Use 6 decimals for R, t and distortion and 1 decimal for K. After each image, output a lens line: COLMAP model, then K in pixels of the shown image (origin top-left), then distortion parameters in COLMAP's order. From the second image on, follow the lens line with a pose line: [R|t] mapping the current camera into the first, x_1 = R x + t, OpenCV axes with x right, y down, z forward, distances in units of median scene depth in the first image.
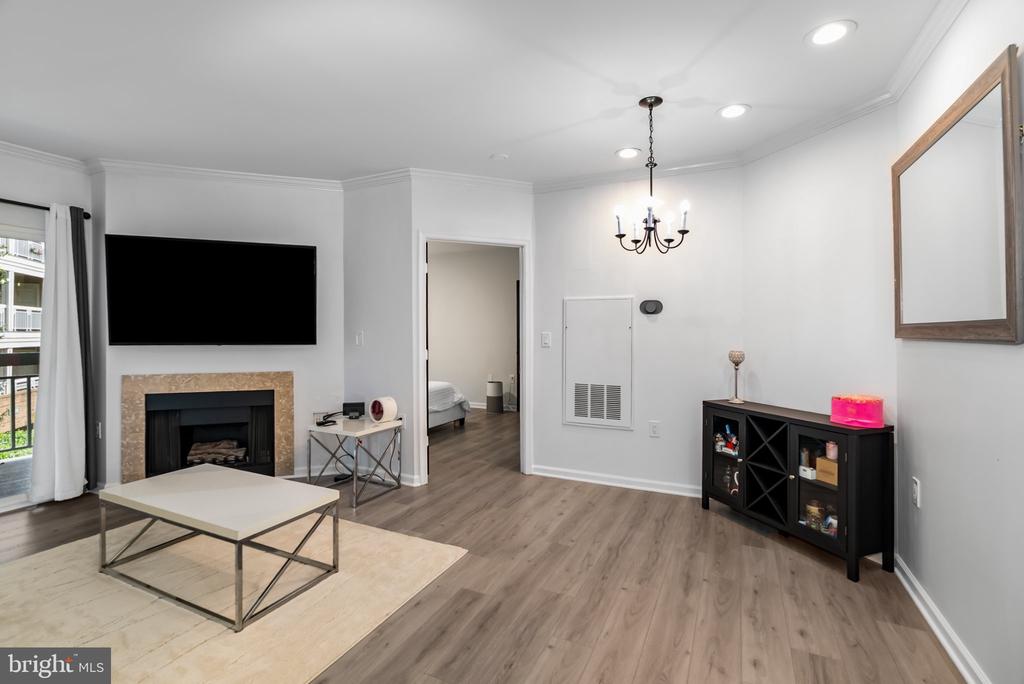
lens RADIAL K [[471.2, 0, 509.2], [0, 471.2, 334.0], [0, 0, 1]] dist [-0.004488, -0.001099]
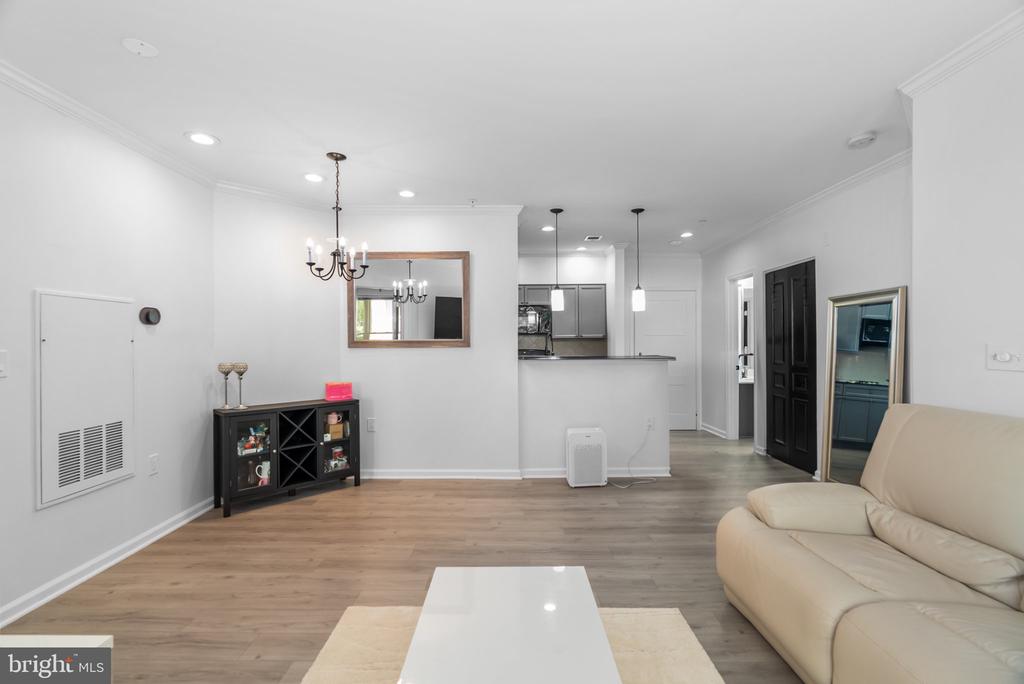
lens RADIAL K [[465.5, 0, 512.0], [0, 465.5, 342.0], [0, 0, 1]] dist [-0.001798, -0.000335]
pose [[-0.436449, -0.000587, 0.899729, -0.793730], [0.006309, 0.999973, 0.003713, -0.012792], [-0.899707, 0.007296, -0.436434, 0.901720]]
